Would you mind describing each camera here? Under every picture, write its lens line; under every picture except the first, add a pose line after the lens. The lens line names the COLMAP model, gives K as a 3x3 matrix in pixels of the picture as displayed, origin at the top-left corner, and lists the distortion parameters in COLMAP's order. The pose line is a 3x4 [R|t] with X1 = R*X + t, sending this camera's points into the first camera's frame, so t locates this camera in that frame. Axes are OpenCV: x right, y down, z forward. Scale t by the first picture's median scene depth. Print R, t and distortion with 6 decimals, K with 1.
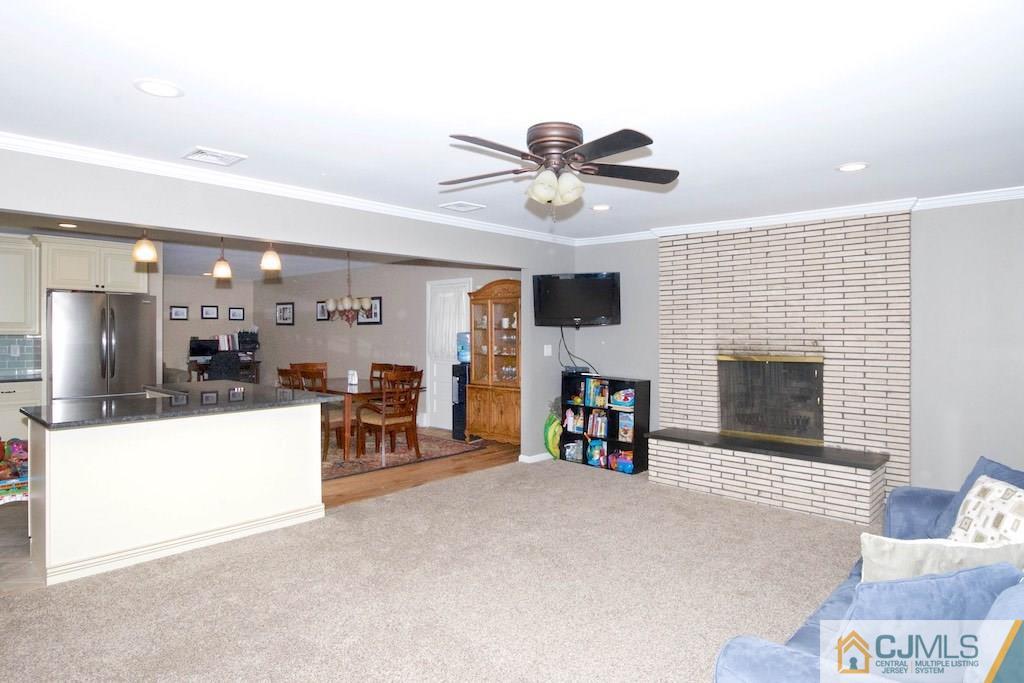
lens RADIAL K [[633.6, 0, 507.9], [0, 633.6, 335.4], [0, 0, 1]] dist [0.009056, 0.000104]
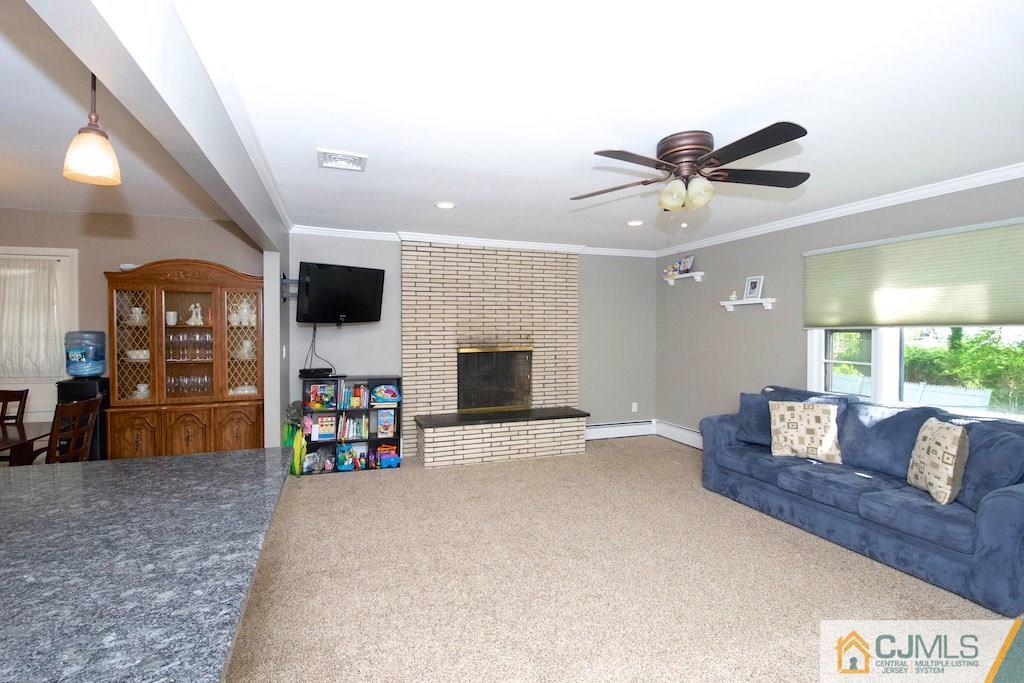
lens RADIAL K [[491.5, 0, 517.0], [0, 491.5, 337.5], [0, 0, 1]] dist [-0.001757, -0.000116]
pose [[0.410012, -0.019498, 0.911872, -0.400215], [0.008744, 0.999810, 0.017447, -0.004136], [-0.912038, 0.000820, 0.410104, 0.439839]]
